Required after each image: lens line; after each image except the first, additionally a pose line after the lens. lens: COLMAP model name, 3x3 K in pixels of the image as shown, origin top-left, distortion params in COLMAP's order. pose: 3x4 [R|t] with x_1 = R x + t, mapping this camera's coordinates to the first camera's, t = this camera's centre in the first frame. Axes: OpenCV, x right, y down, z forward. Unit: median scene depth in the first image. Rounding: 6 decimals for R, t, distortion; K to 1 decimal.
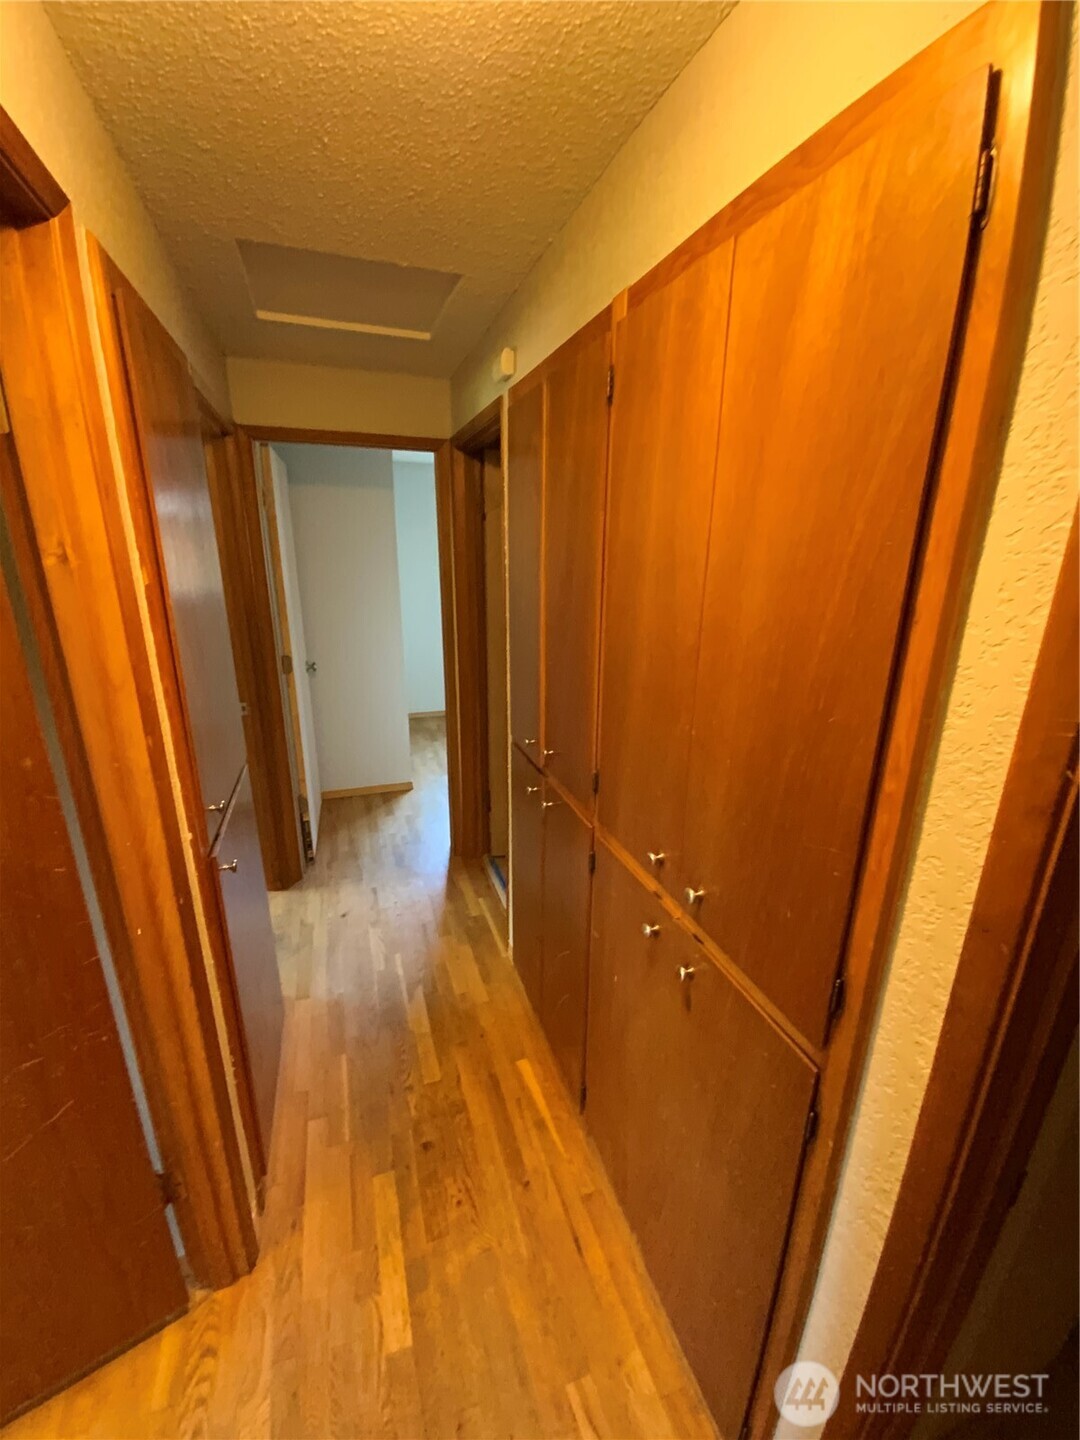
lens RADIAL K [[584.1, 0, 540.0], [0, 584.1, 720.0], [0, 0, 1]] dist [0.007500, -0.010378]
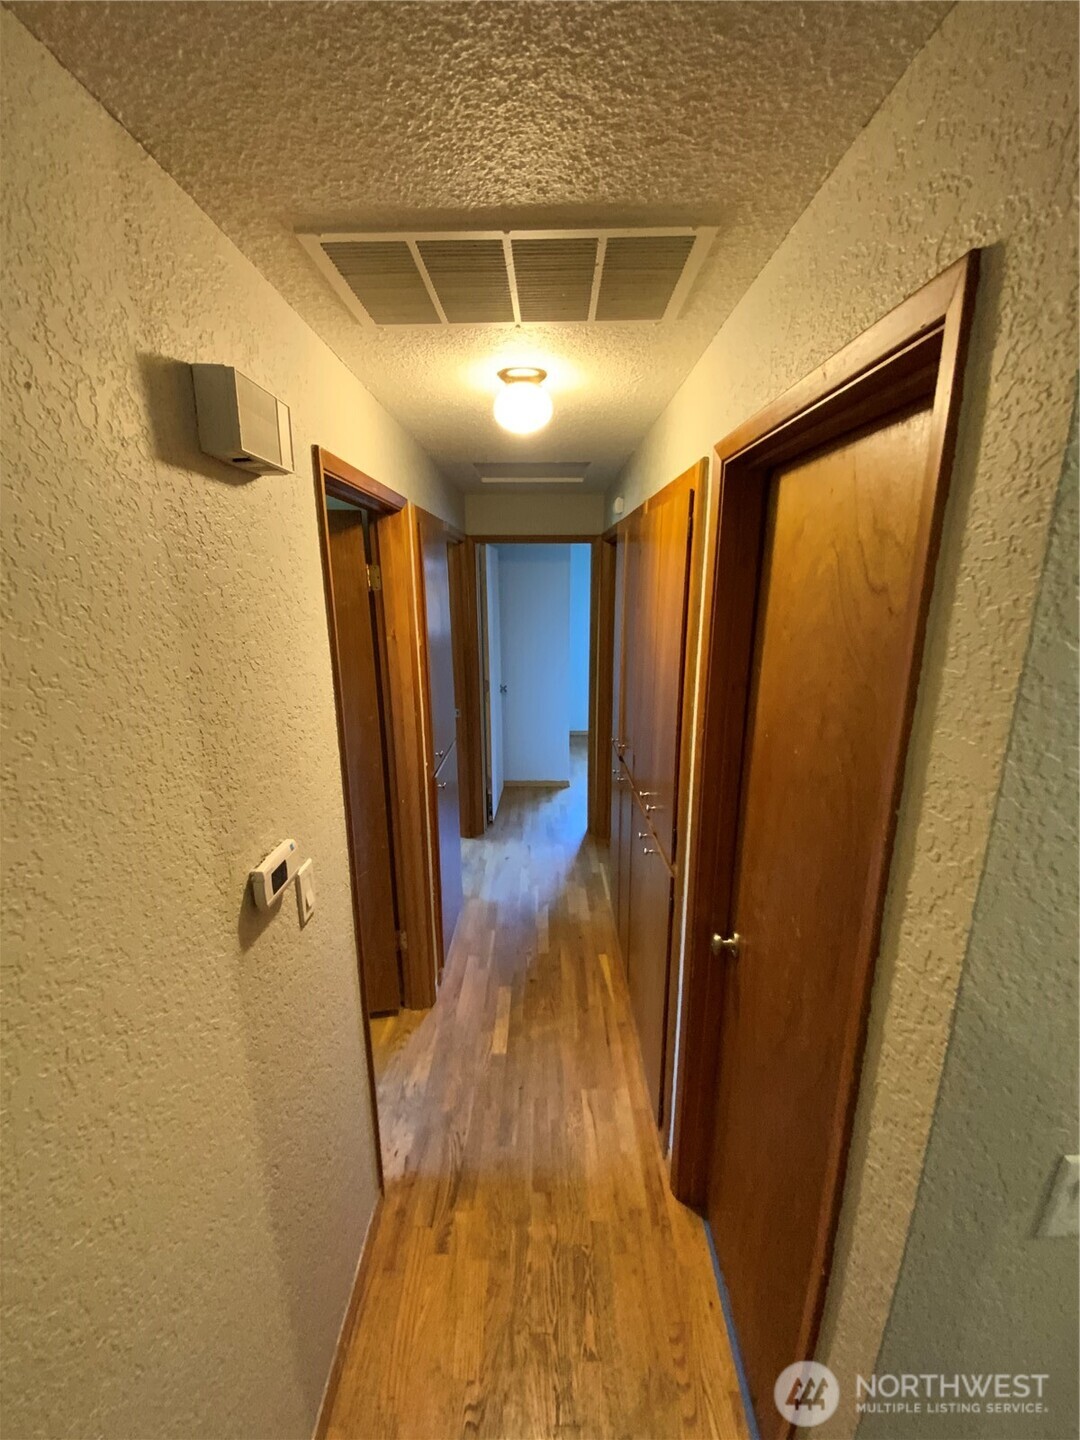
lens RADIAL K [[584.1, 0, 540.0], [0, 584.1, 720.0], [0, 0, 1]] dist [0.007500, -0.010378]
pose [[0.941903, 0.061771, -0.330155, 0.236740], [-0.079288, 0.996055, -0.039844, 0.048570], [0.326392, 0.063706, 0.943085, -0.430874]]
